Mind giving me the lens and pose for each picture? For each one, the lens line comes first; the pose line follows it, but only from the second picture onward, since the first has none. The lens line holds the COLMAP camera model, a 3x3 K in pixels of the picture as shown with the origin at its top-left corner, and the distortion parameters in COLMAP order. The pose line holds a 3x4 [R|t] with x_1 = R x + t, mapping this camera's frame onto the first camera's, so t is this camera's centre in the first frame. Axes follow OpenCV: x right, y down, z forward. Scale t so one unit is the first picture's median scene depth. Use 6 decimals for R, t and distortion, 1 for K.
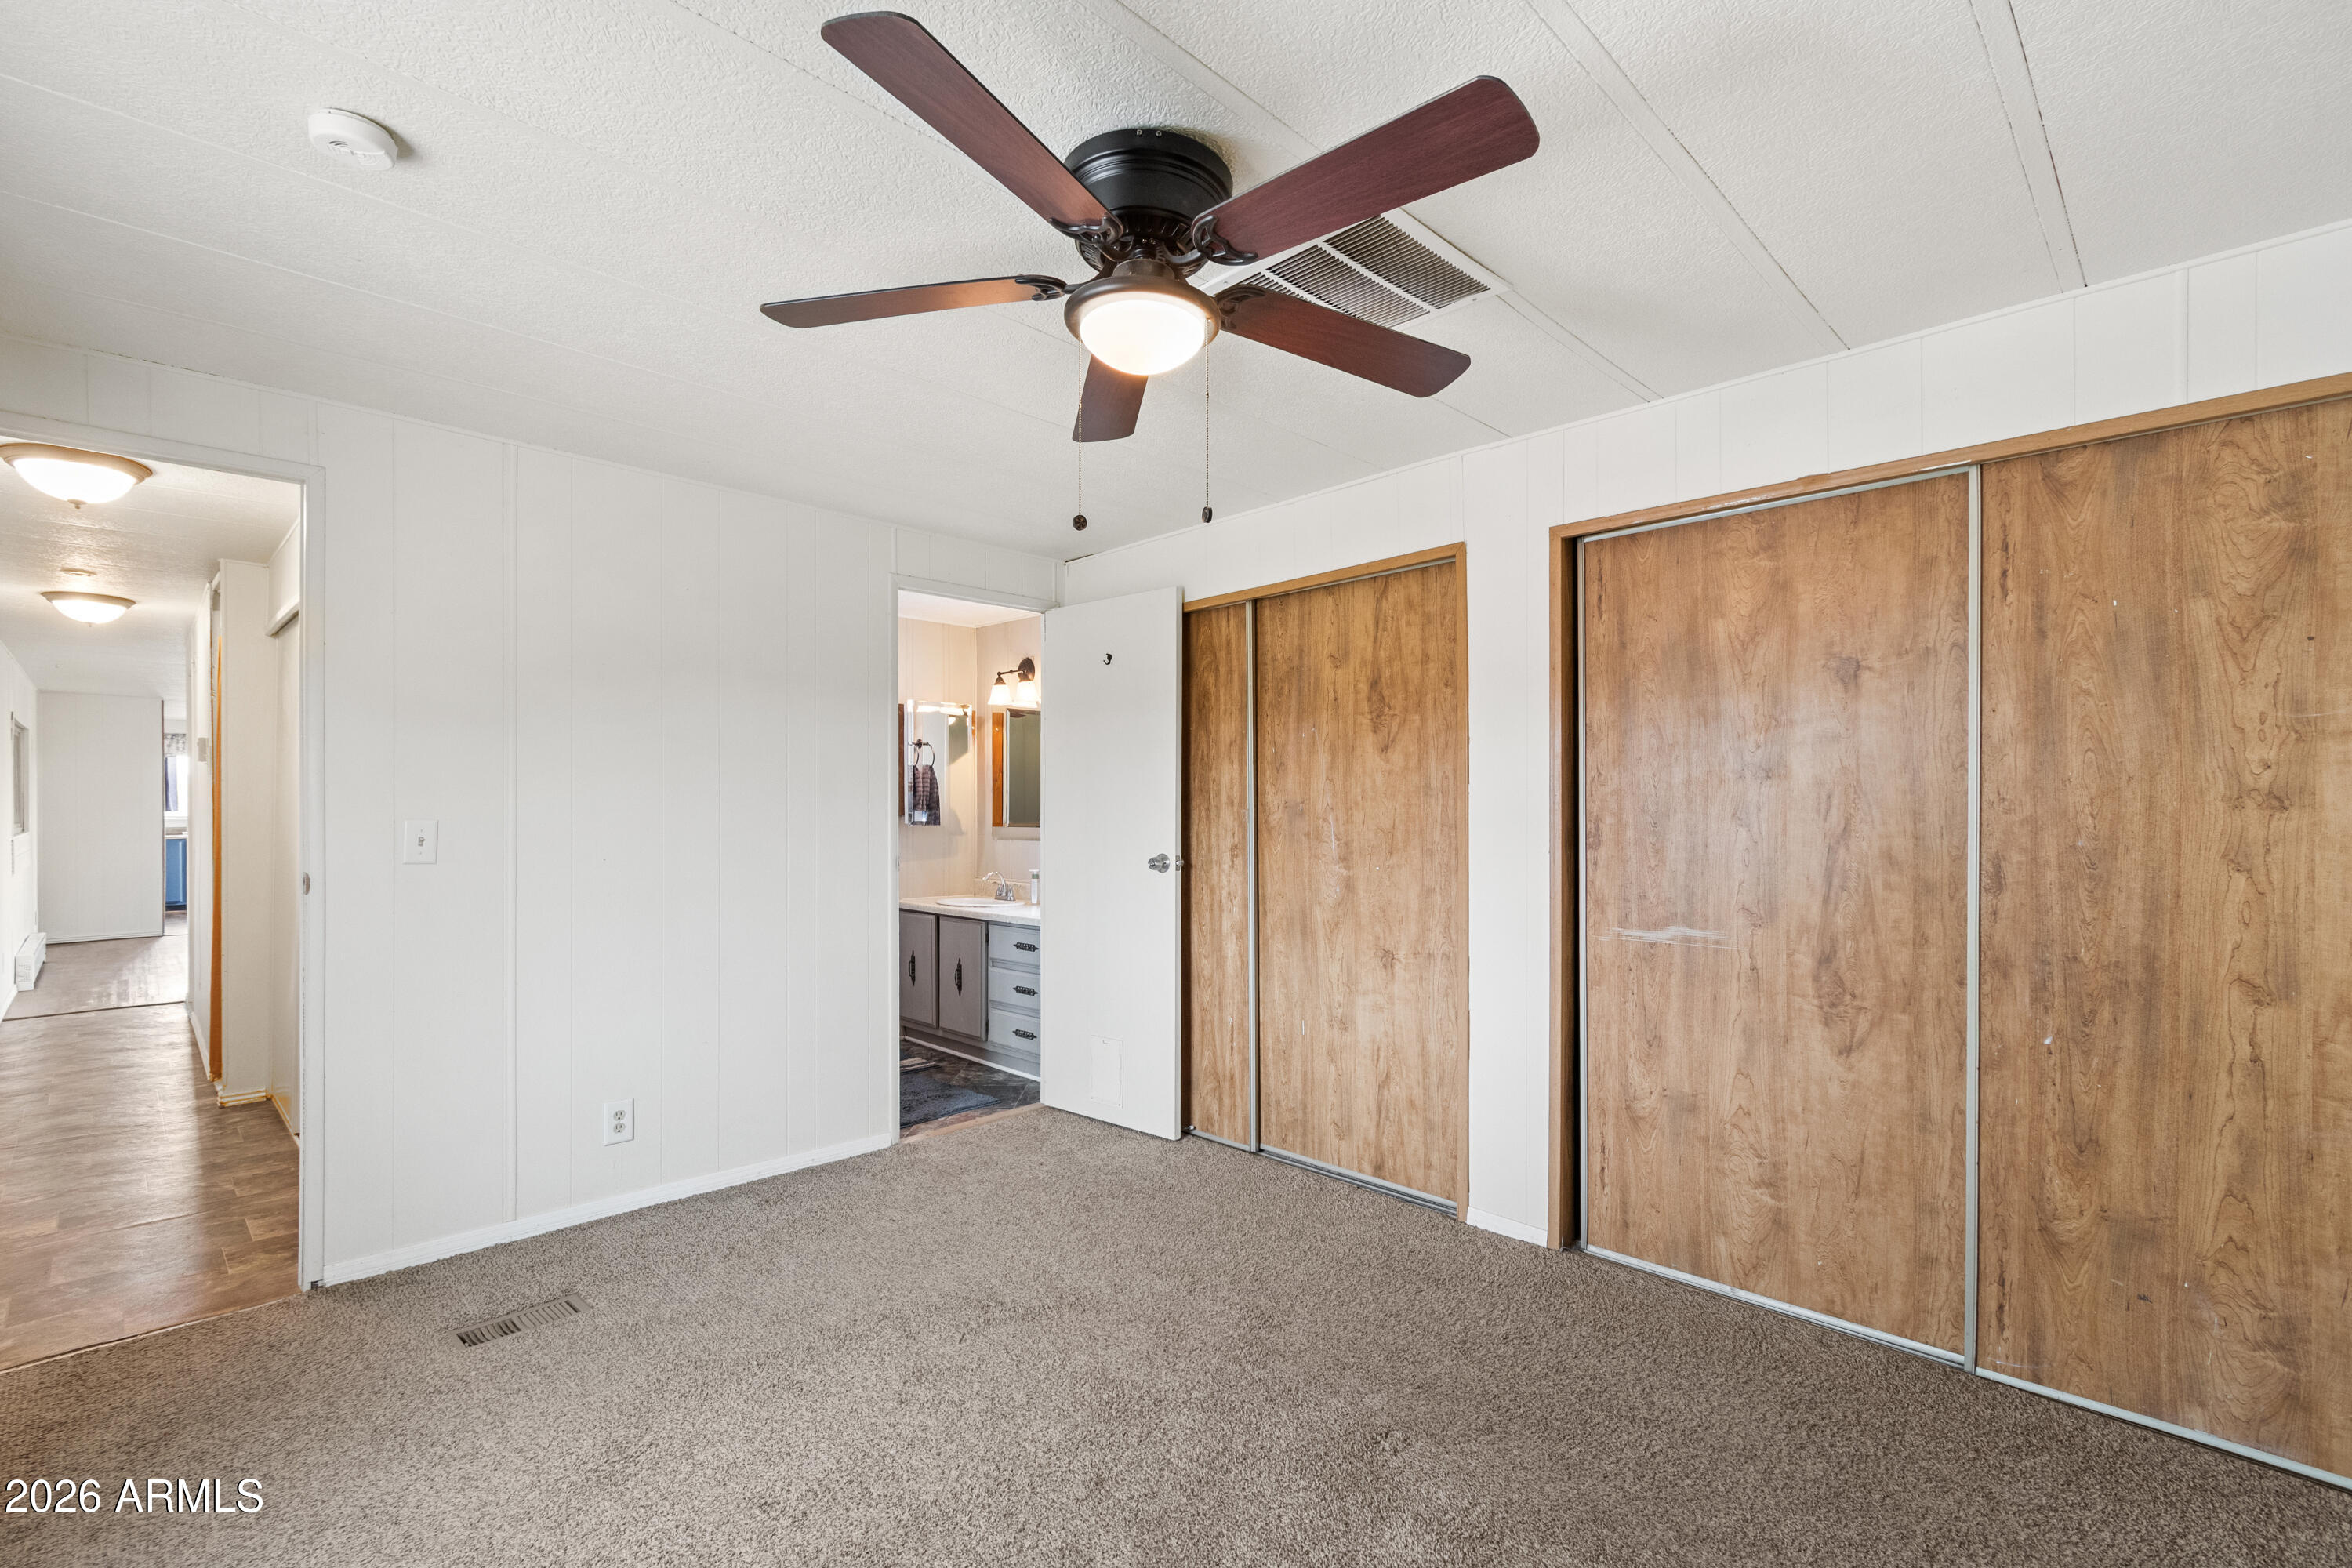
lens RADIAL K [[1055.8, 0, 1160.3], [0, 1055.8, 808.3], [0, 0, 1]] dist [0.004852, -0.001321]
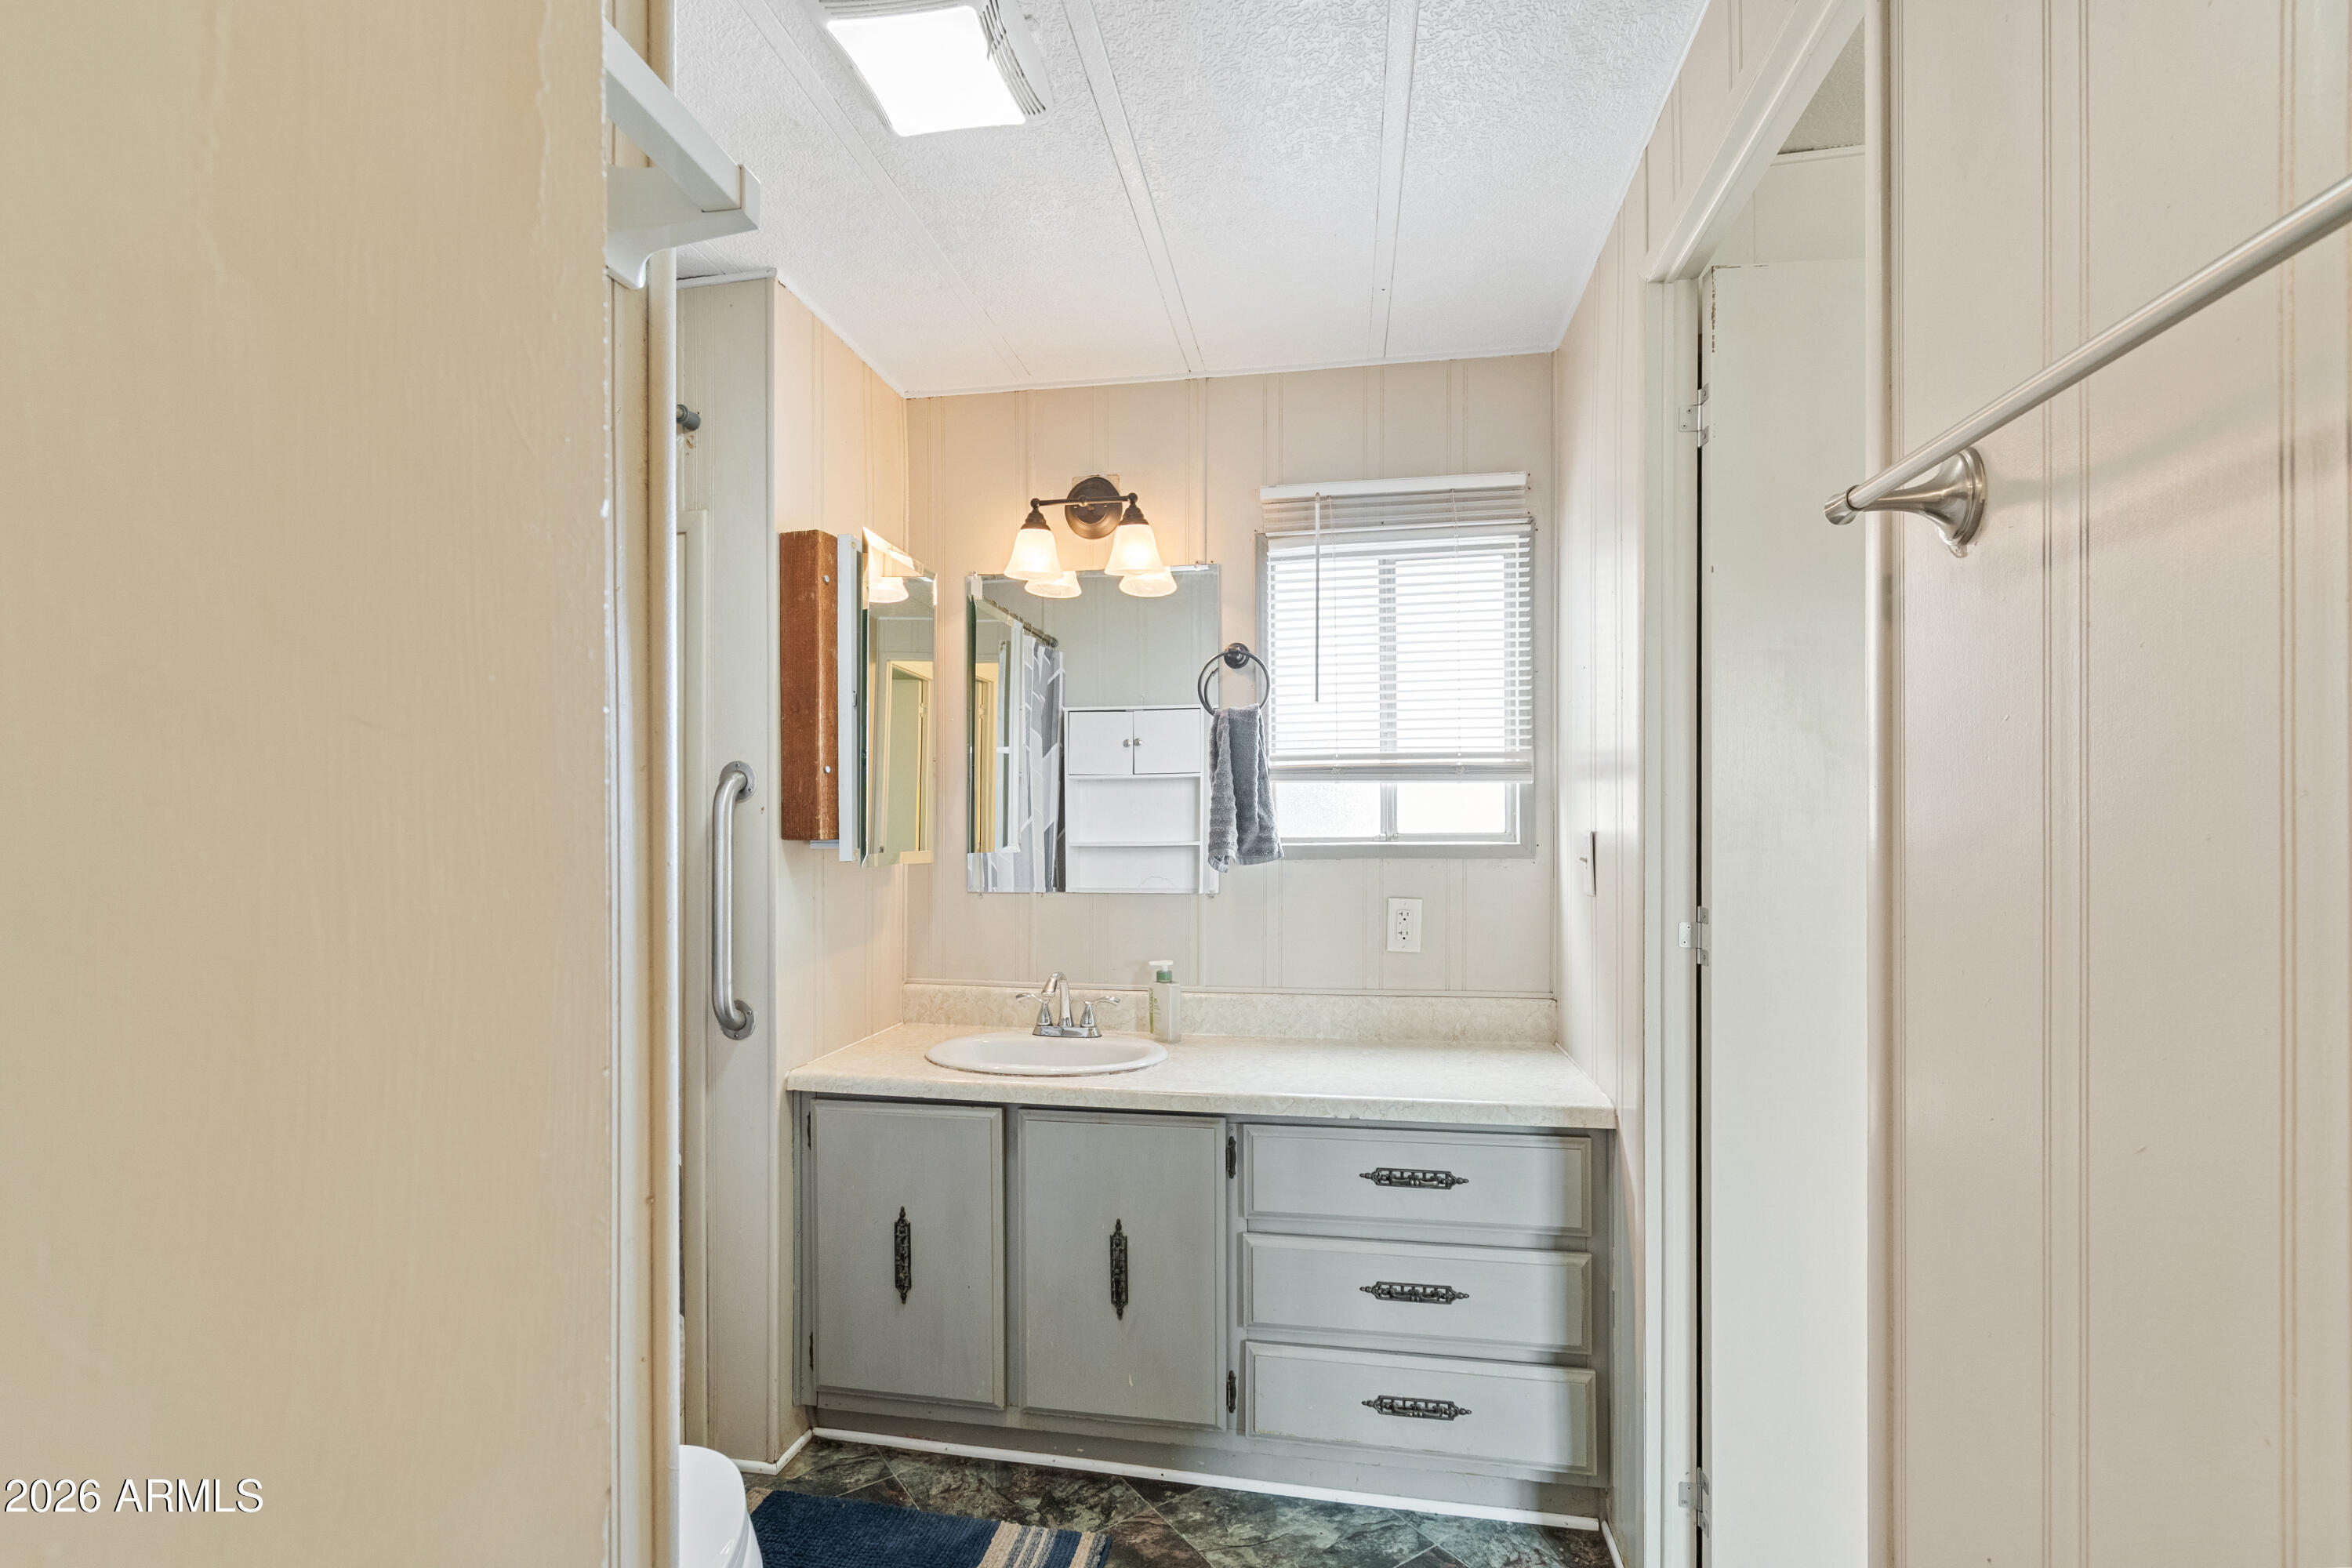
lens RADIAL K [[1055.8, 0, 1165.2], [0, 1055.8, 835.7], [0, 0, 1]] dist [0.004852, -0.001321]
pose [[0.814661, -0.012270, 0.579808, -0.262797], [0.005880, 0.999900, 0.012898, 0.000539], [-0.579908, -0.007098, 0.814651, 0.460451]]
